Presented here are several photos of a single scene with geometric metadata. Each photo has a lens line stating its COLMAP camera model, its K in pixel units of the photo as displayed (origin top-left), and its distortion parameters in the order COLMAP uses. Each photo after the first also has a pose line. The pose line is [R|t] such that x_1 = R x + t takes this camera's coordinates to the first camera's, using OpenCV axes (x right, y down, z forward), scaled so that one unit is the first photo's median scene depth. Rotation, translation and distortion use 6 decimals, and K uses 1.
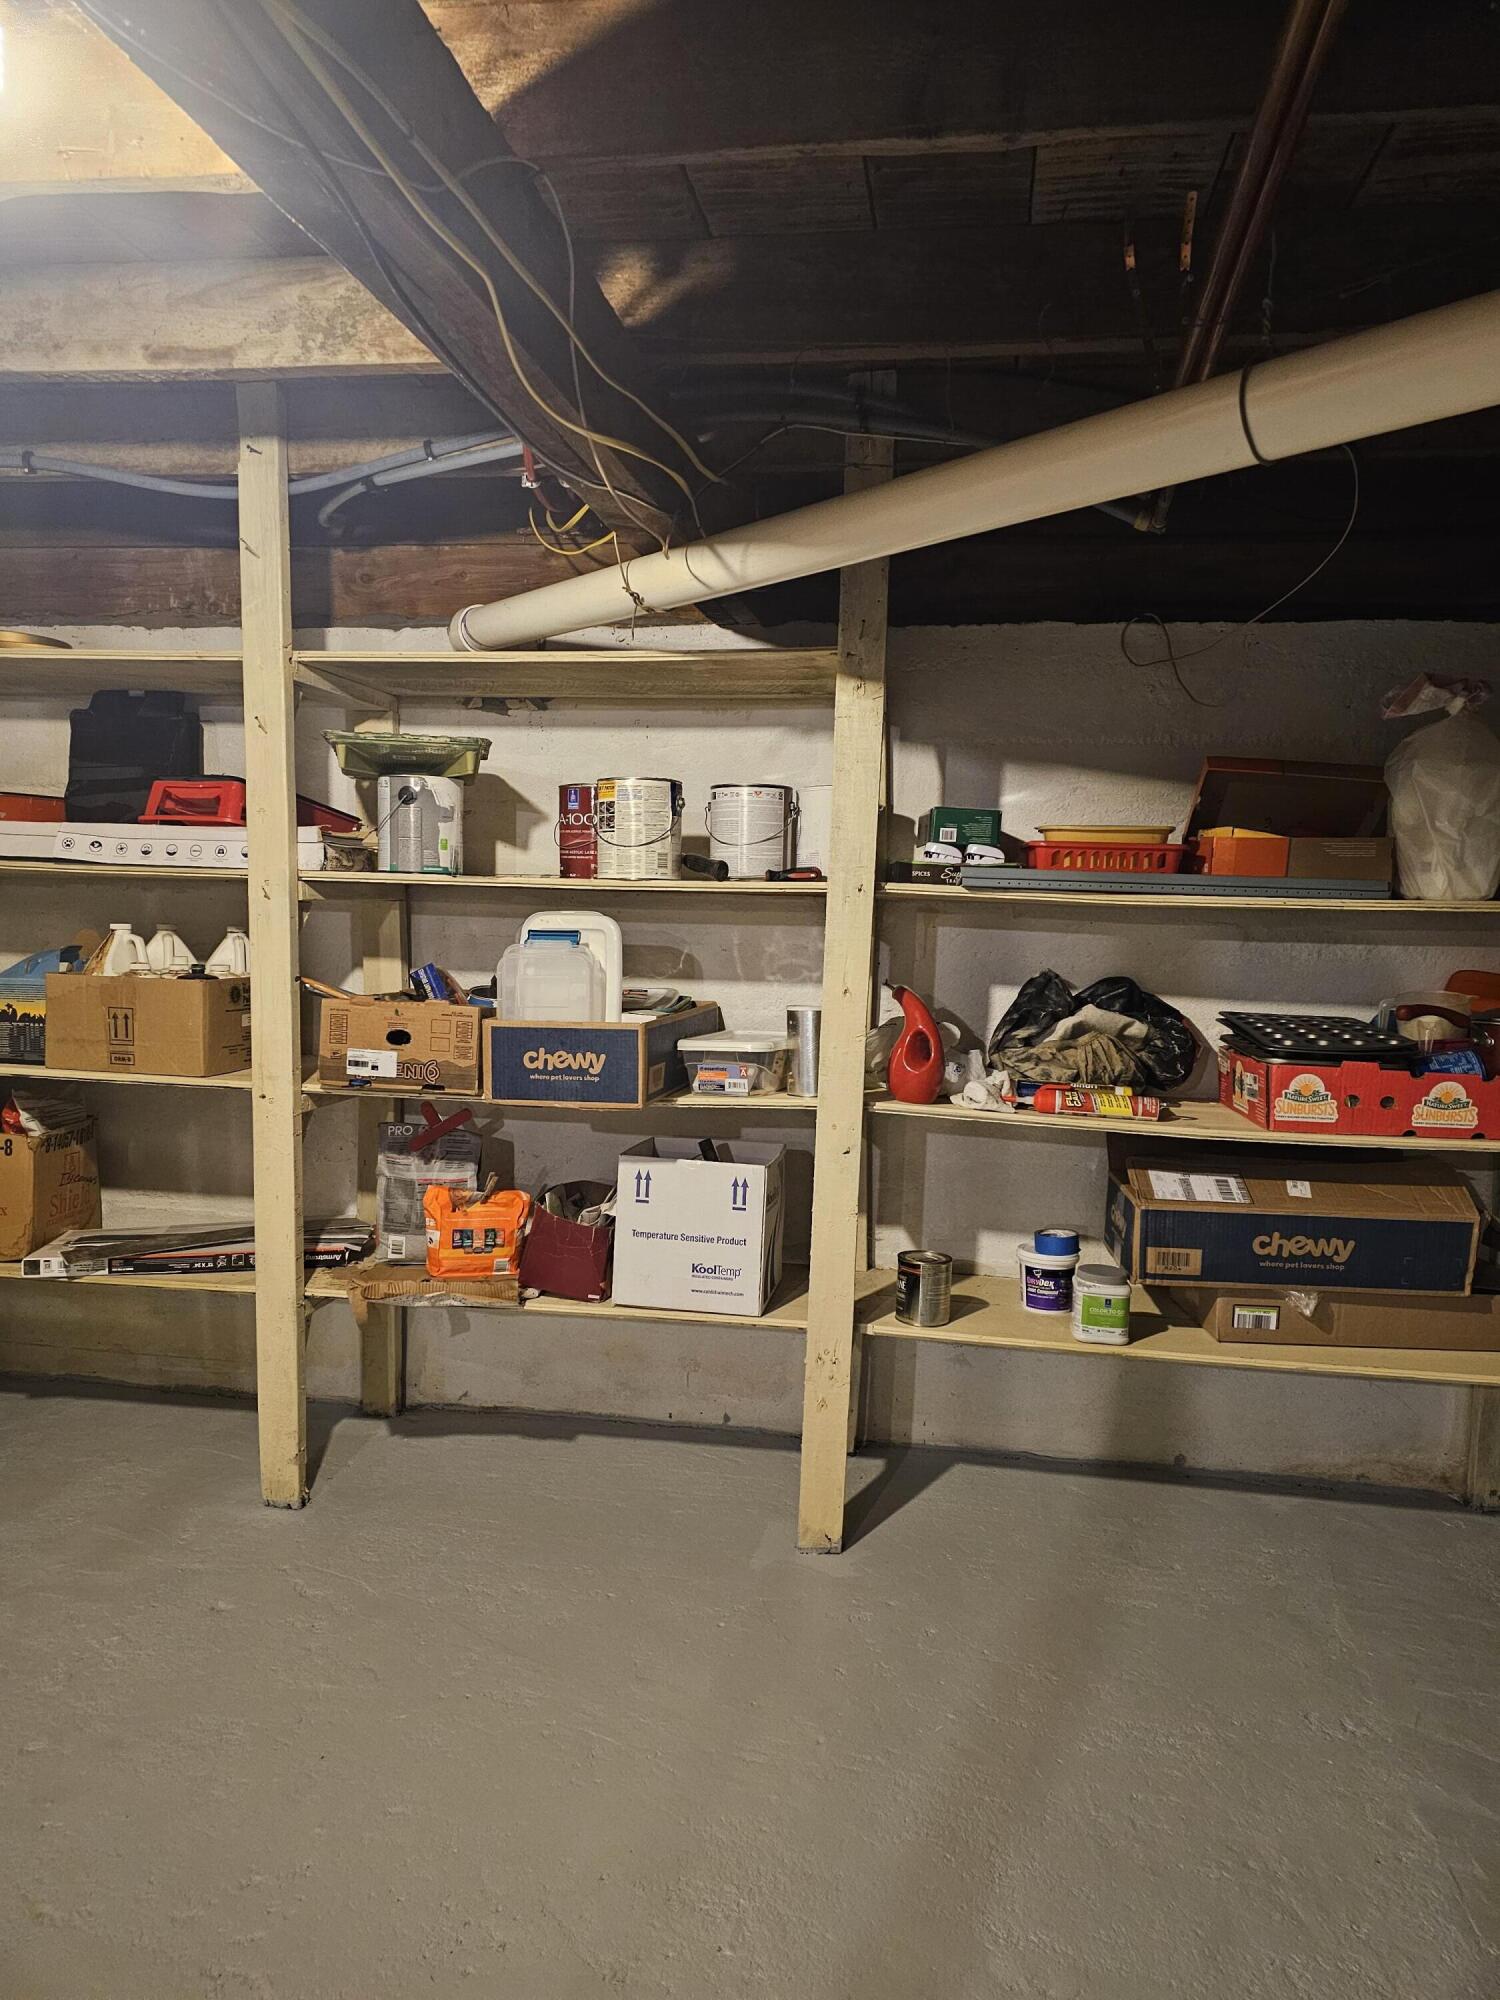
lens RADIAL K [[1329.4, 0, 754.3], [0, 1329.4, 1012.4], [0, 0, 1]] dist [0.062534, -0.051395]
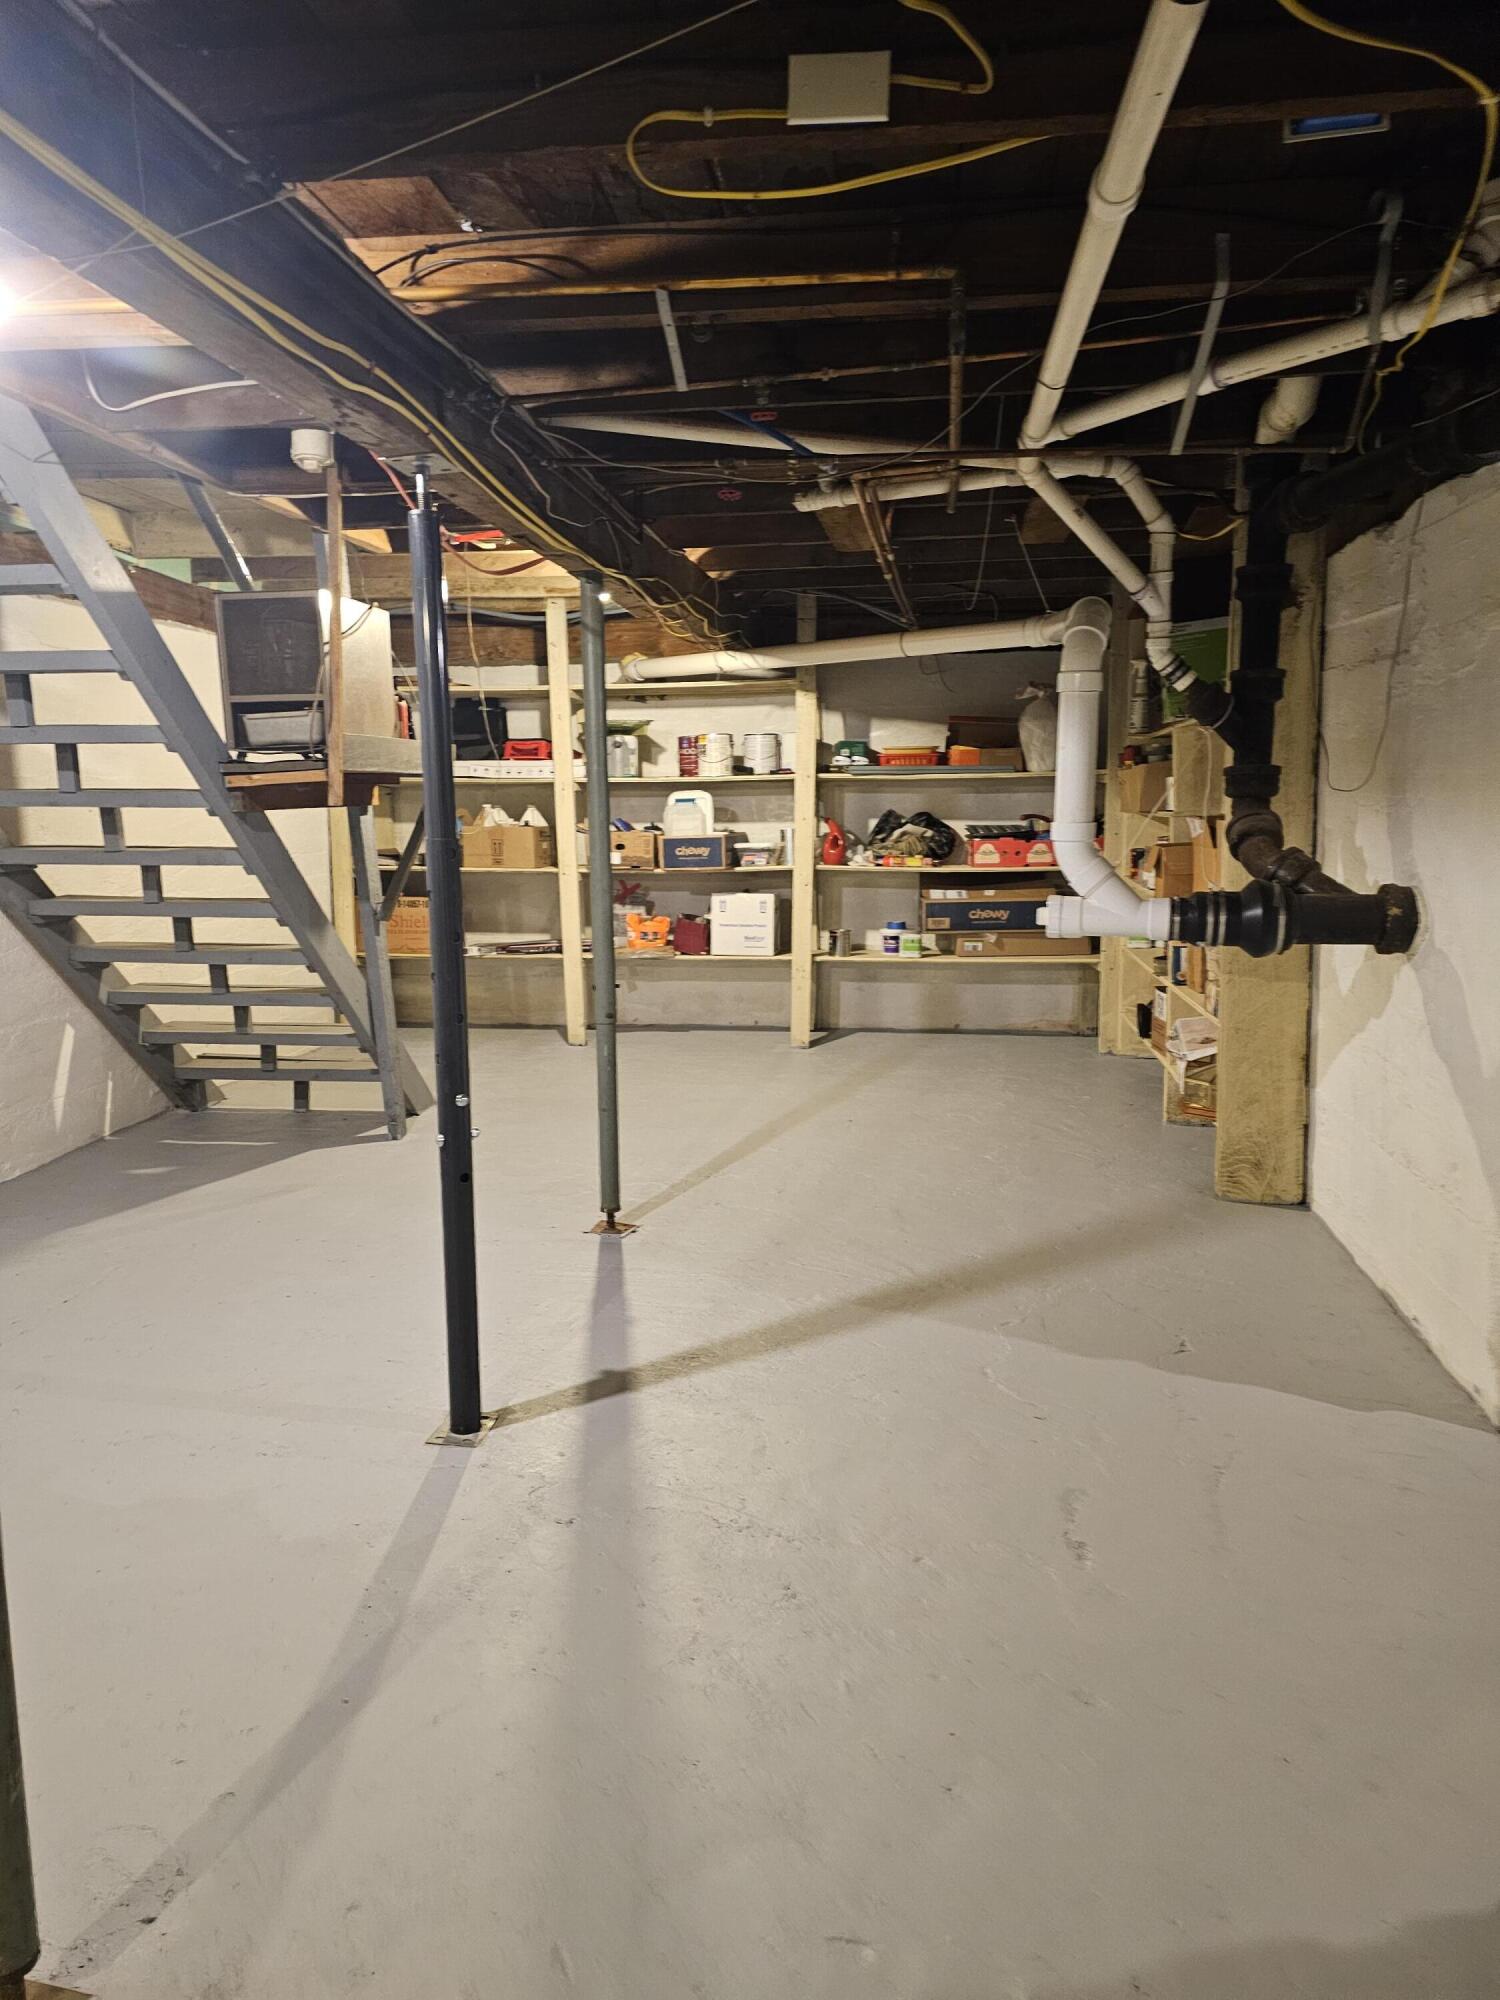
lens RADIAL K [[1329.4, 0, 705.7], [0, 1329.4, 1035.5], [0, 0, 1]] dist [0.062534, -0.051395]
pose [[0.999296, -0.036203, -0.009840, -0.099536], [0.036944, 0.995243, 0.090144, 0.147213], [0.006529, -0.090444, 0.995880, -1.428905]]
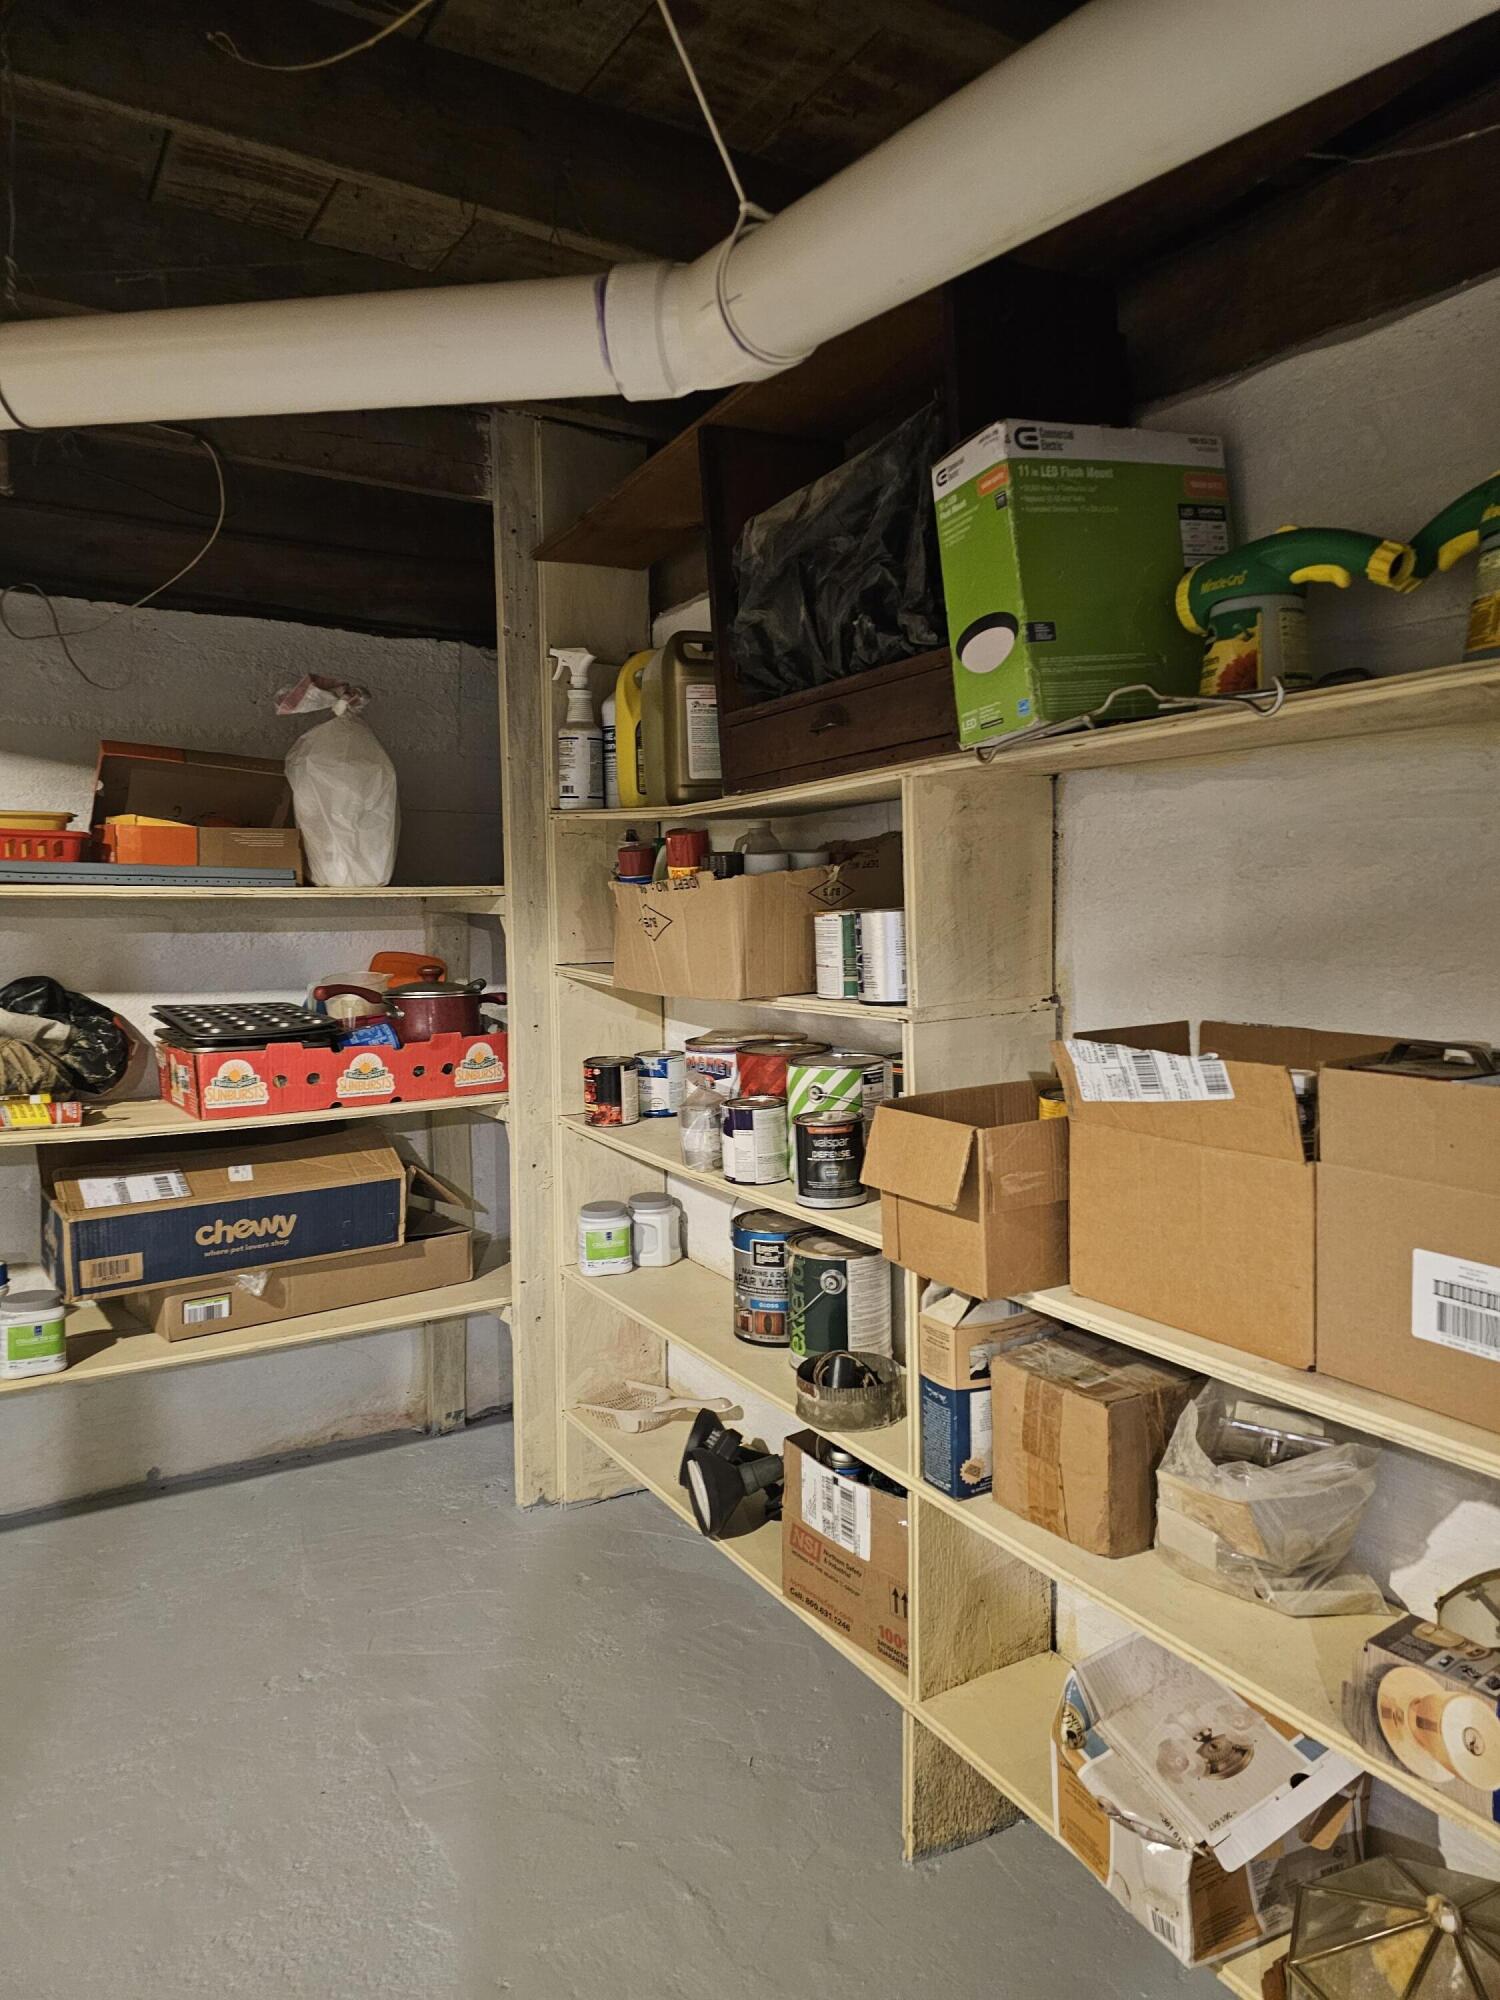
lens RADIAL K [[1329.4, 0, 760.5], [0, 1329.4, 1007.0], [0, 0, 1]] dist [0.062534, -0.051395]
pose [[0.762825, -0.075229, 0.642214, 0.061436], [0.076881, 0.996716, 0.025436, 0.010078], [-0.642018, 0.029971, 0.766104, -0.032629]]
